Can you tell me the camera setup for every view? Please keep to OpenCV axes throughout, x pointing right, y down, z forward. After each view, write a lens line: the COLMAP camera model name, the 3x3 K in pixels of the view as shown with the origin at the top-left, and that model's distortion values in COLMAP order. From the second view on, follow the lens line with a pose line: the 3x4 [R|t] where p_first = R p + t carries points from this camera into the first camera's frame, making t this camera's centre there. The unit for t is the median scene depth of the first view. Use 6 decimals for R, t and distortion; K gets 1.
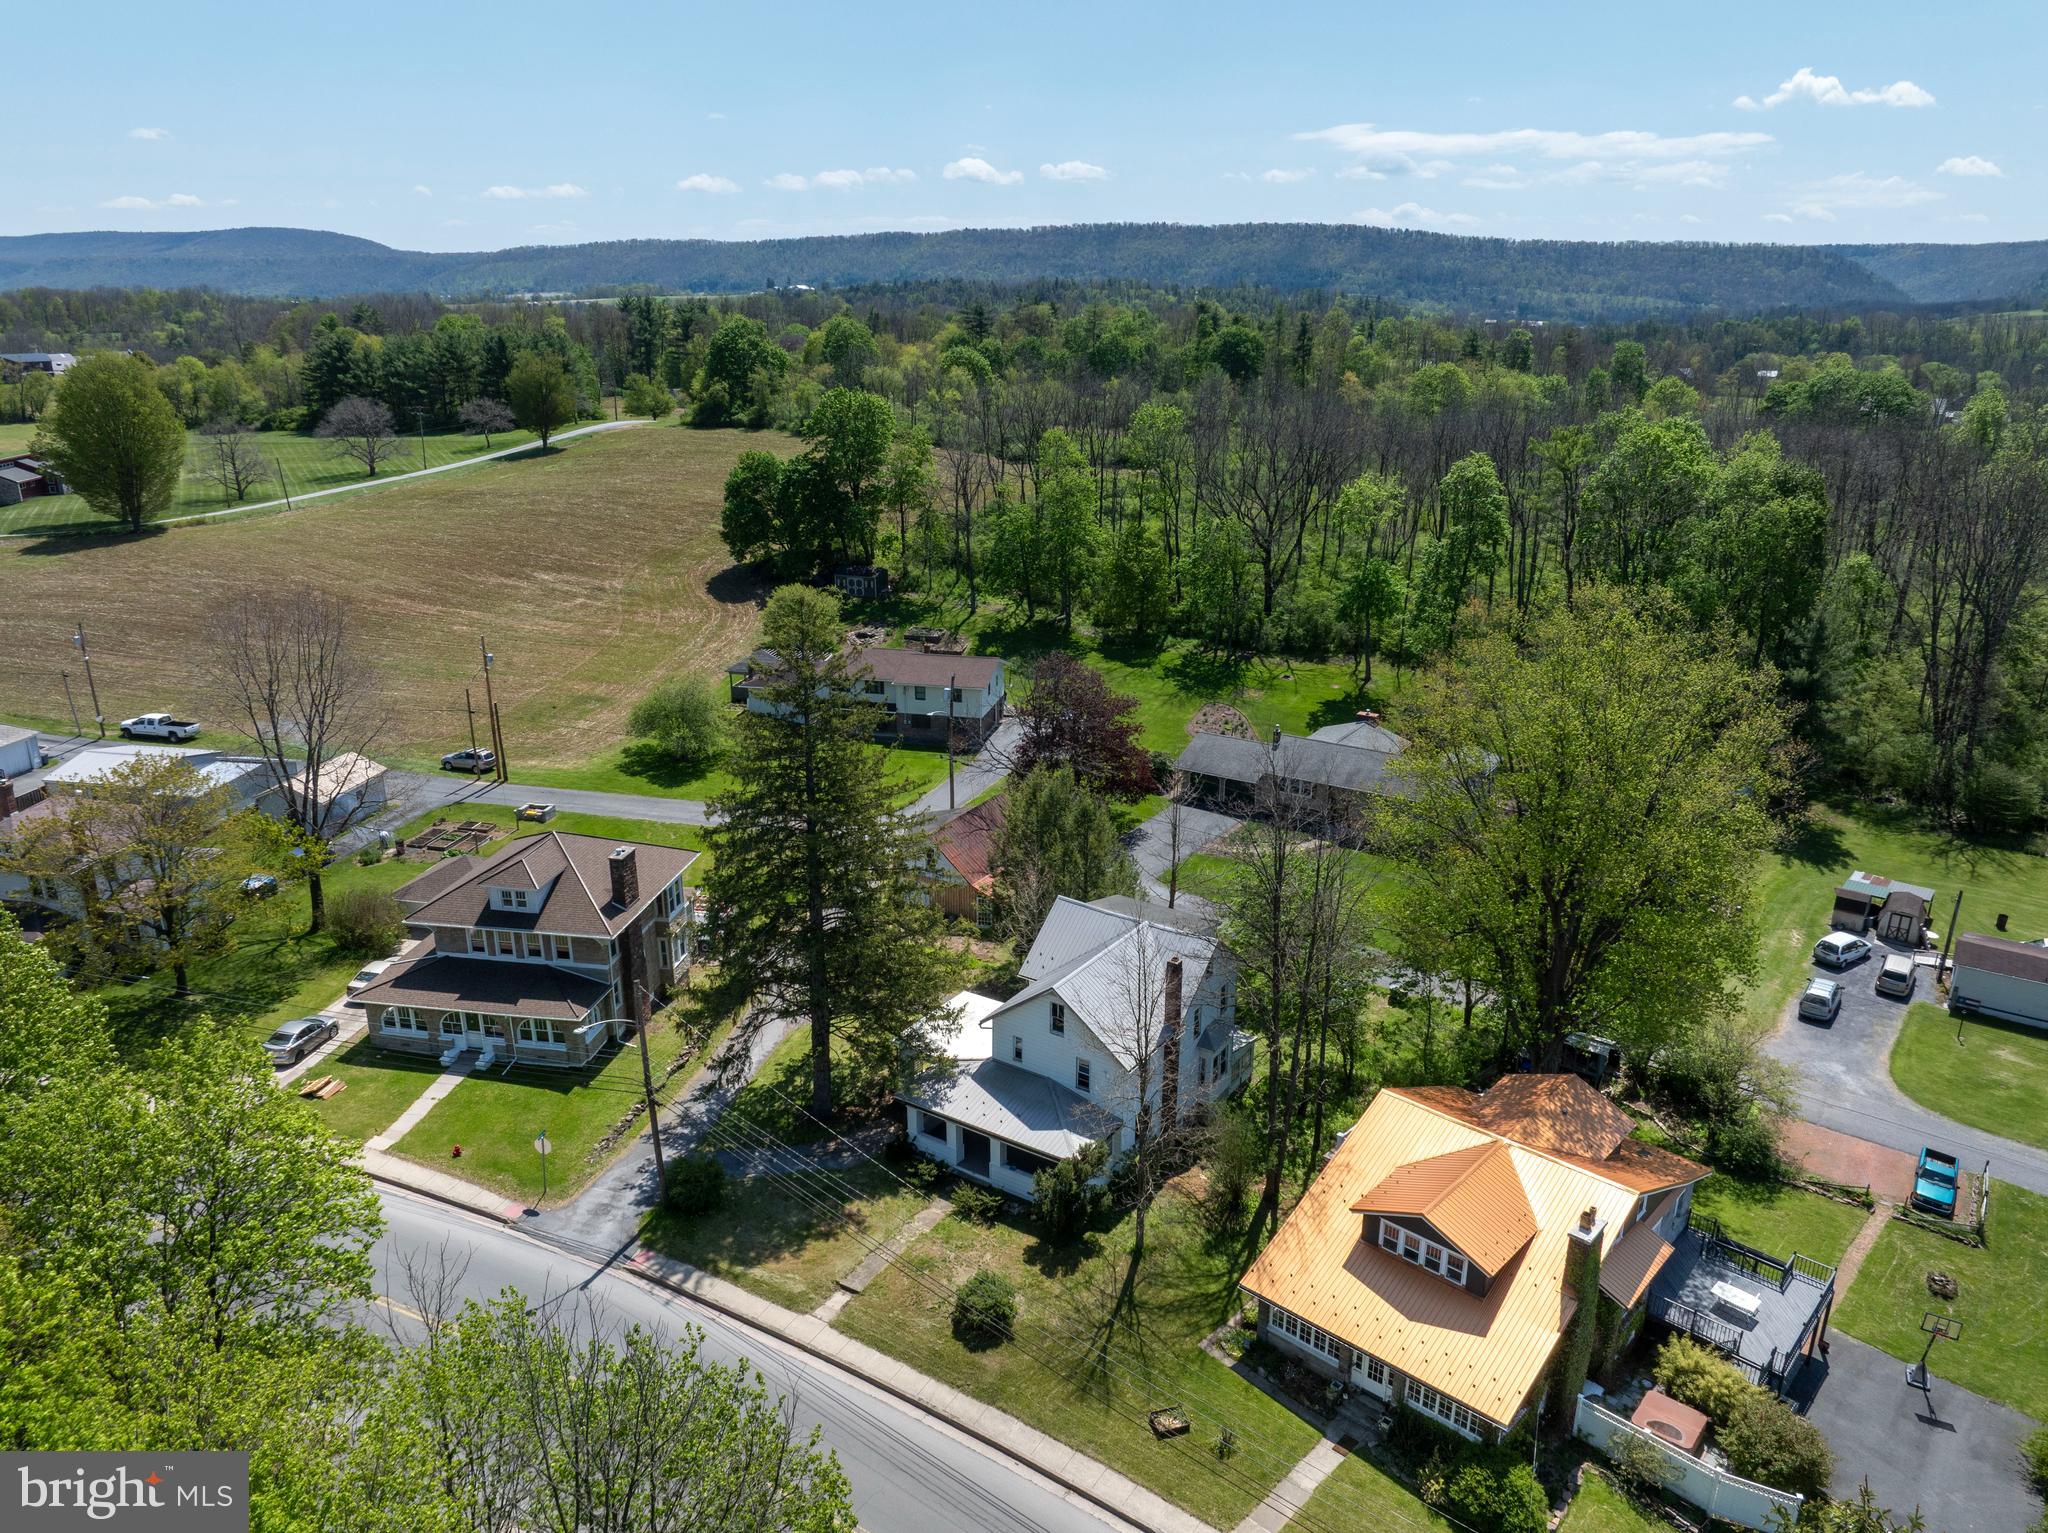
lens RADIAL K [[1451.3, 0, 1024.0], [0, 1451.3, 766.5], [0, 0, 1]] dist [-0.022122, -0.013622]
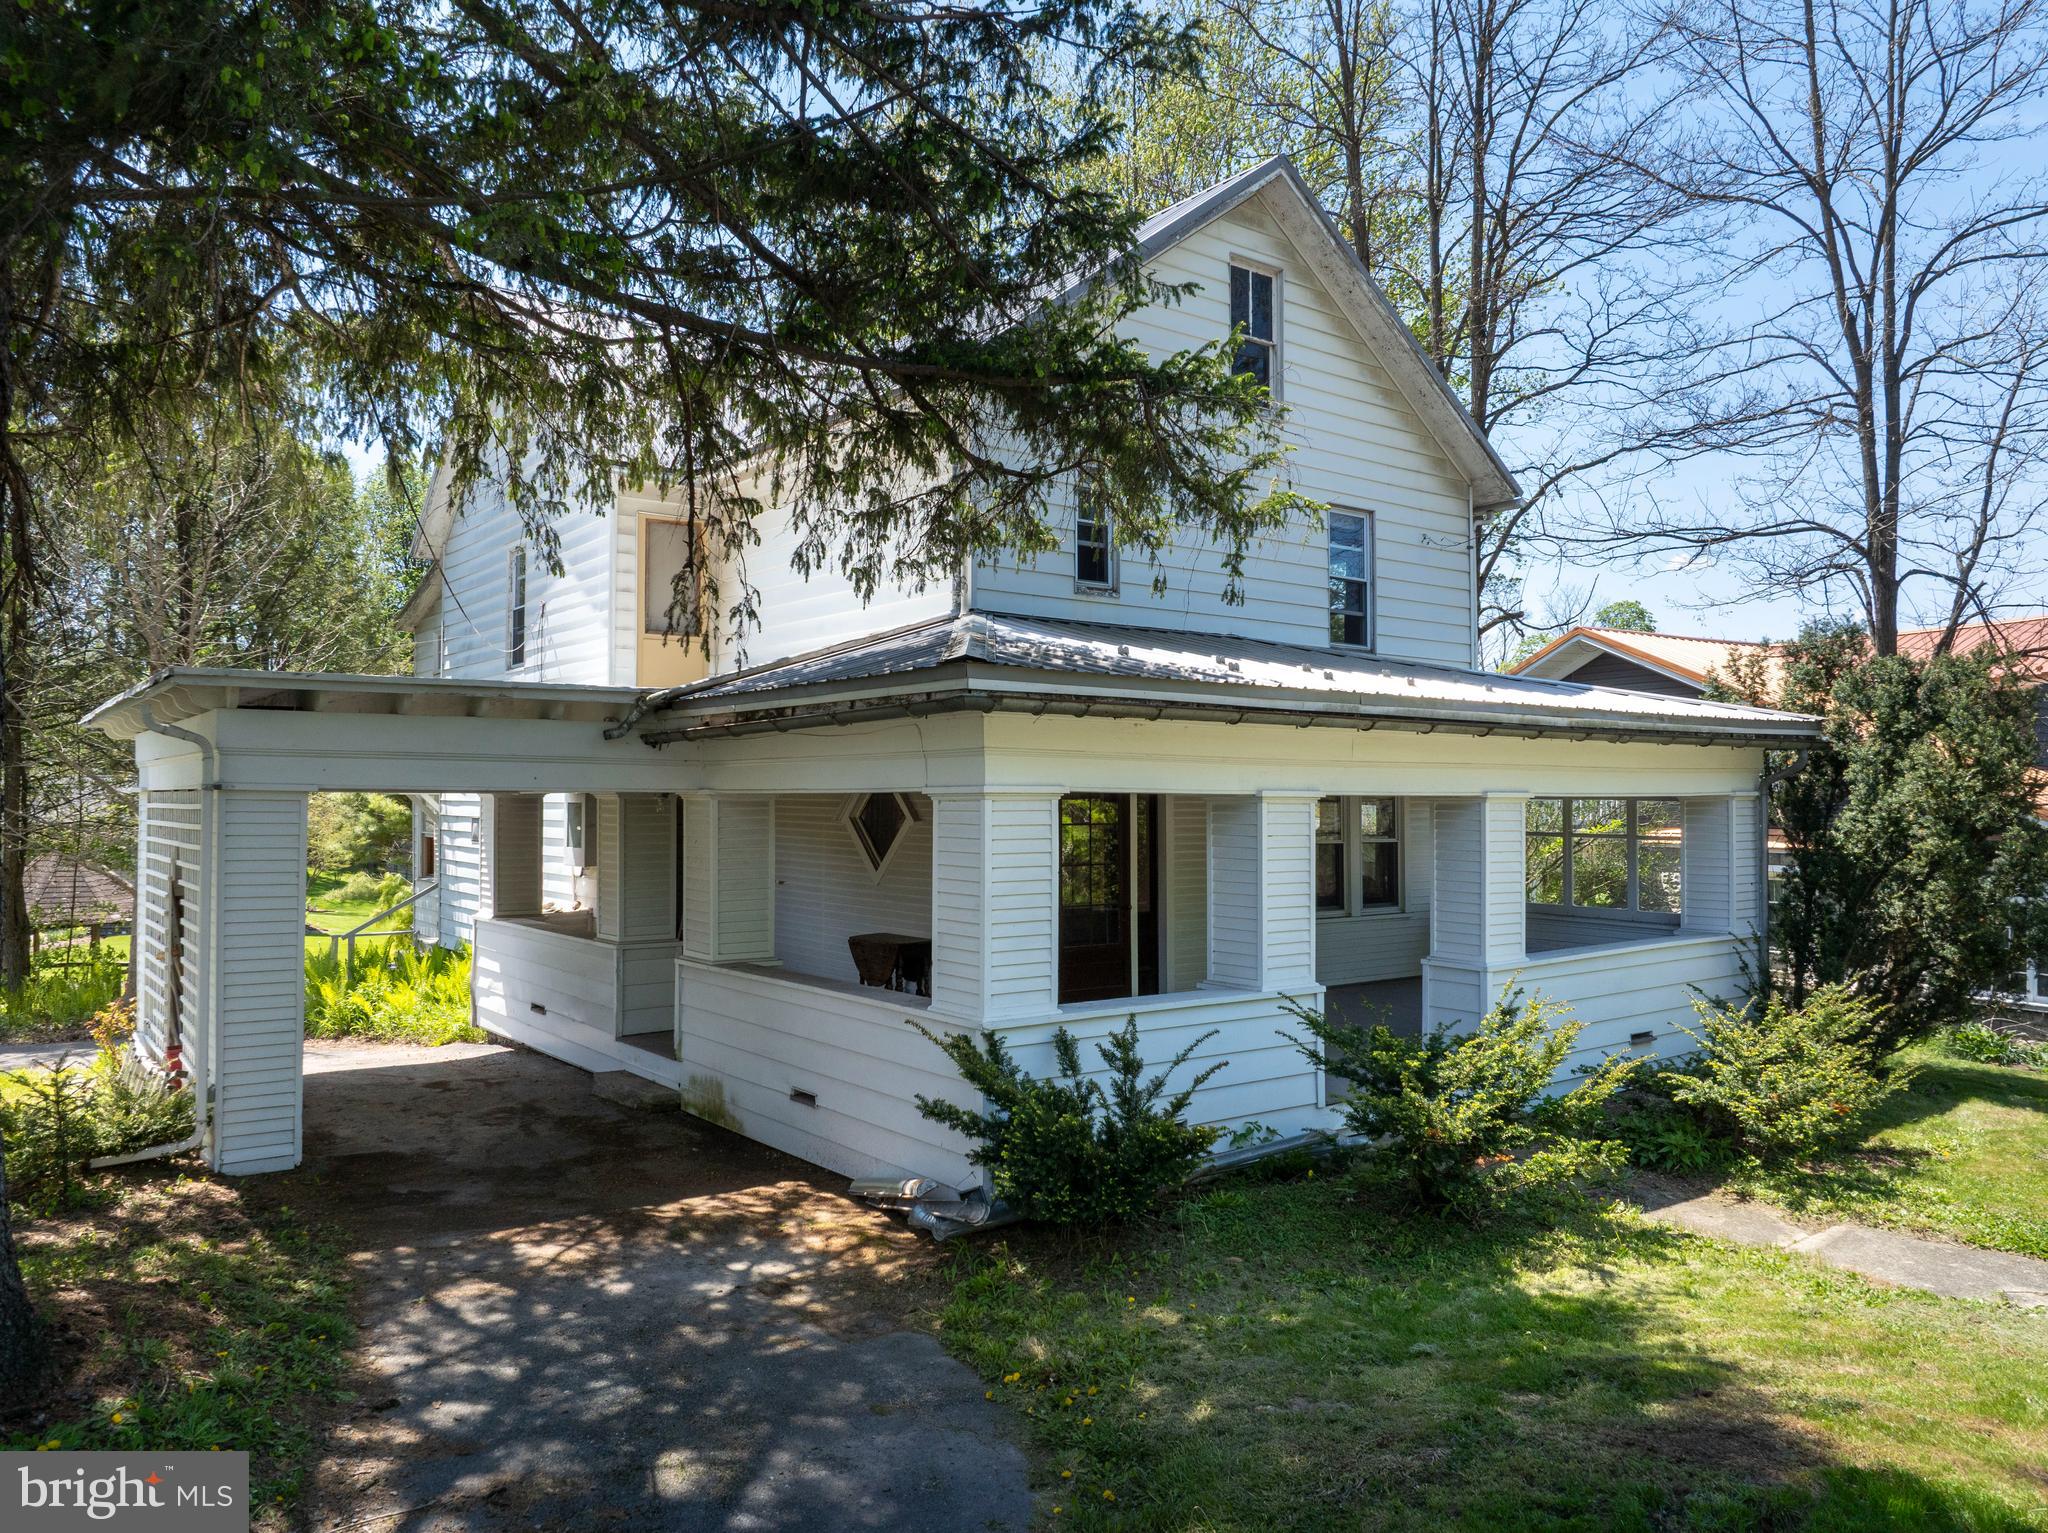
lens RADIAL K [[1451.3, 0, 1024.0], [0, 1451.3, 766.5], [0, 0, 1]] dist [-0.022122, -0.013622]
pose [[0.315504, 0.023719, 0.948628, -0.207287], [0.293824, 0.948115, -0.121429, 0.260462], [-0.902288, 0.317041, 0.292165, 1.010533]]
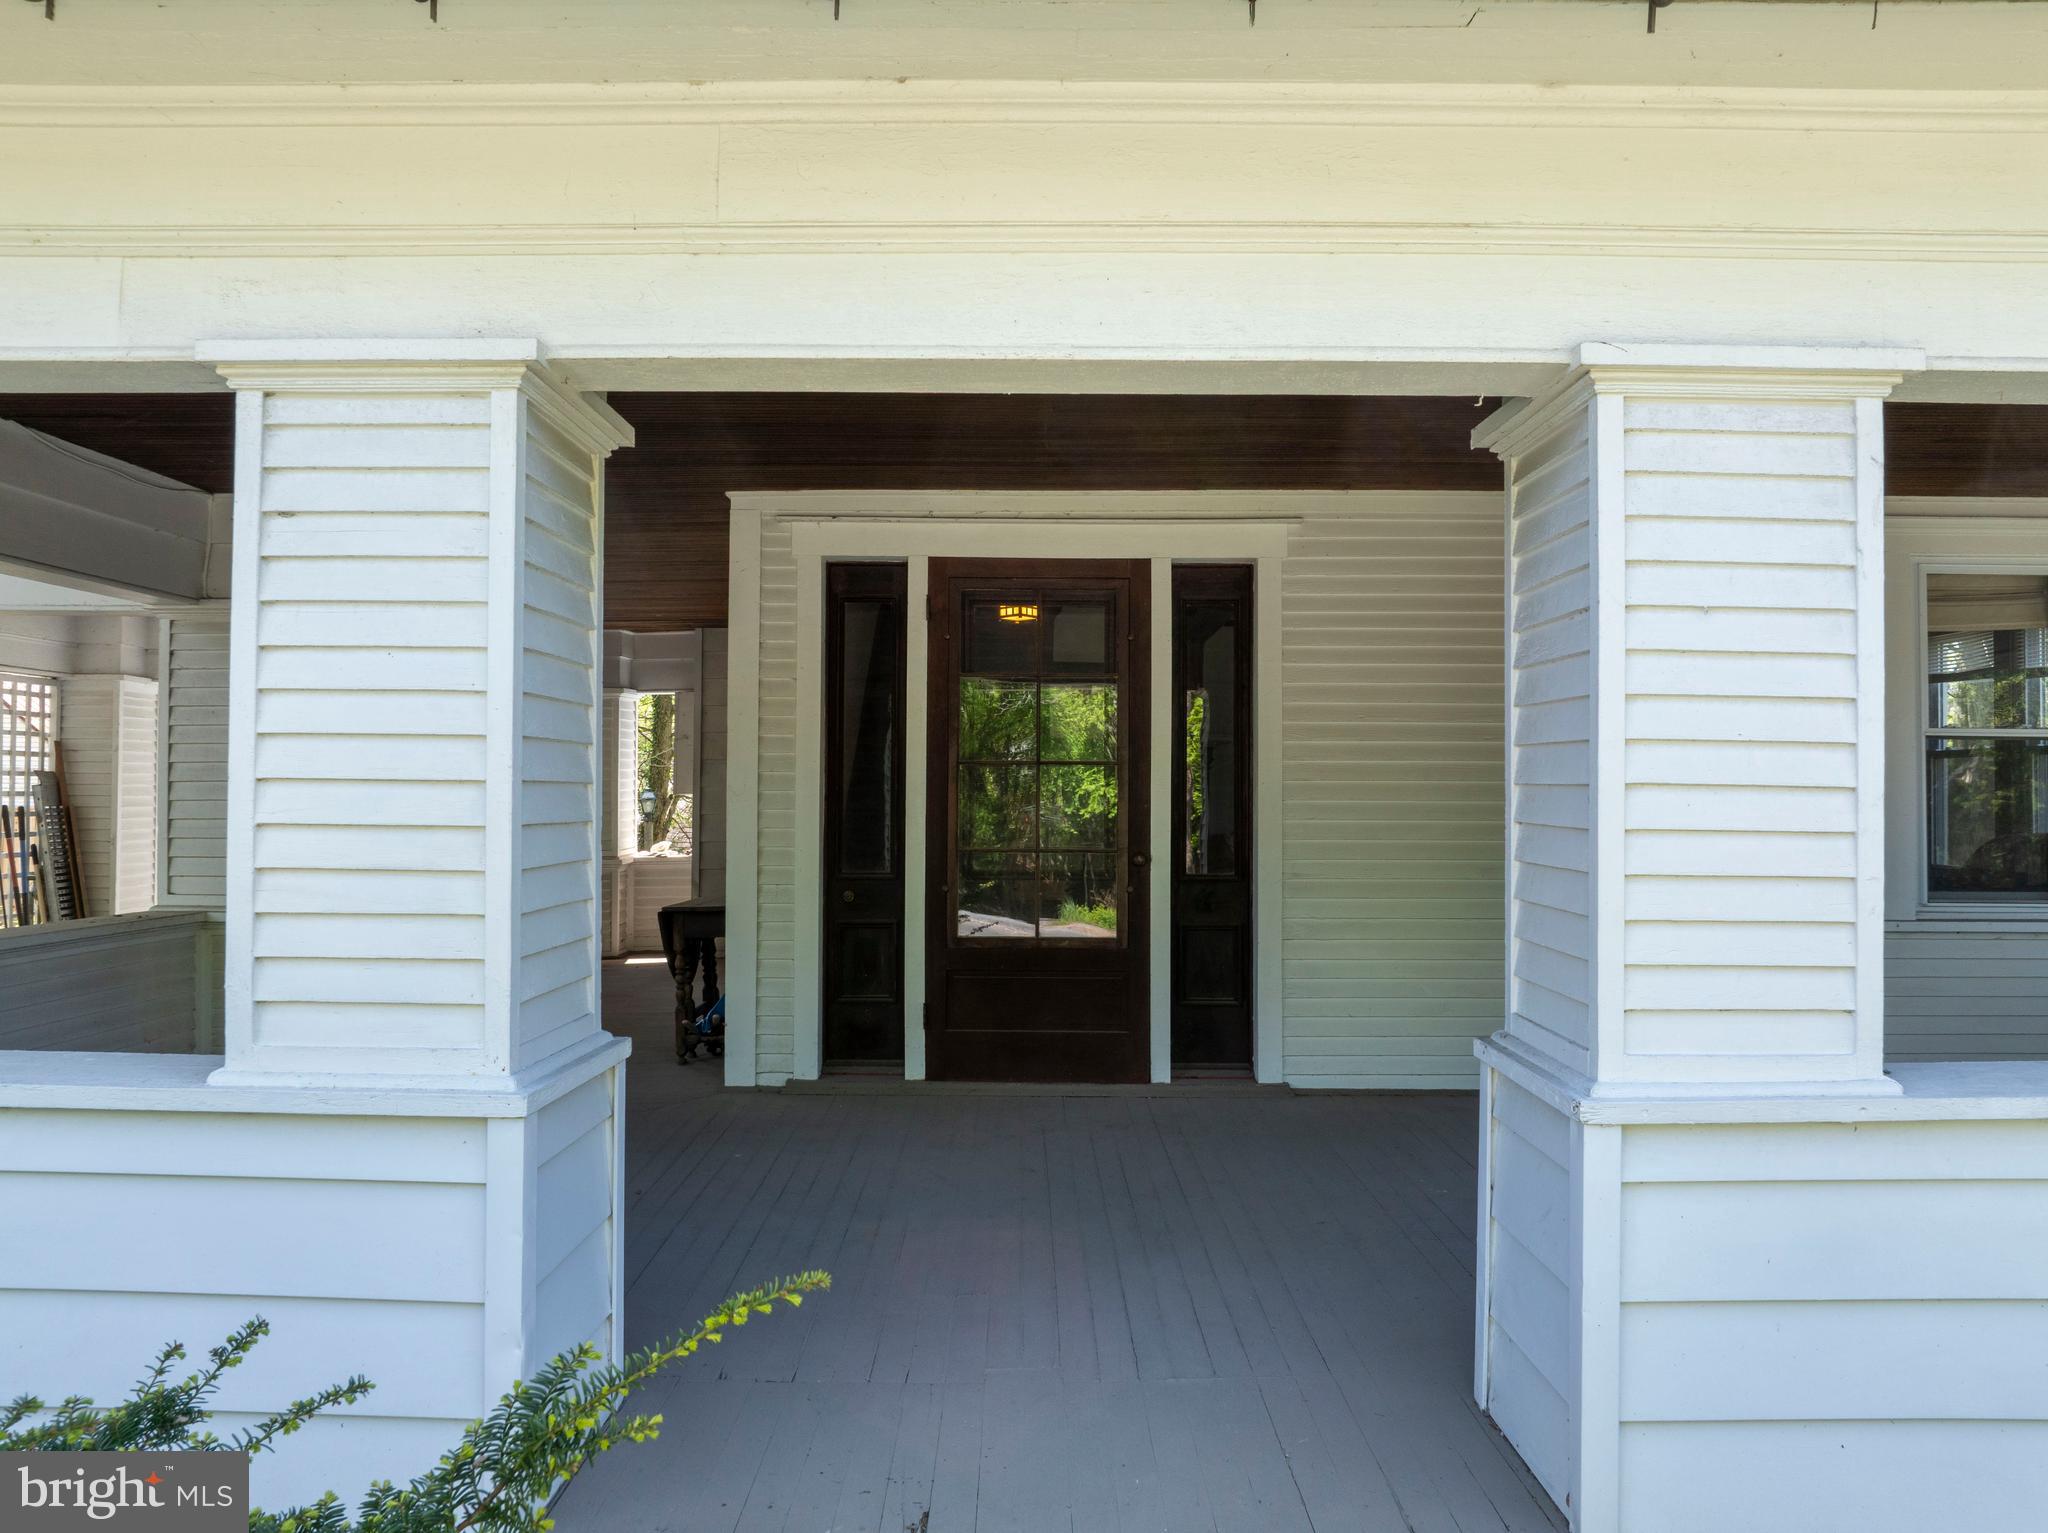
lens RADIAL K [[1451.3, 0, 1024.0], [0, 1451.3, 766.5], [0, 0, 1]] dist [-0.022122, -0.013622]
pose [[0.837172, 0.018247, 0.546636, -0.058905], [0.164221, 0.944943, -0.283046, 0.278492], [-0.521704, 0.326727, 0.788083, 0.991955]]
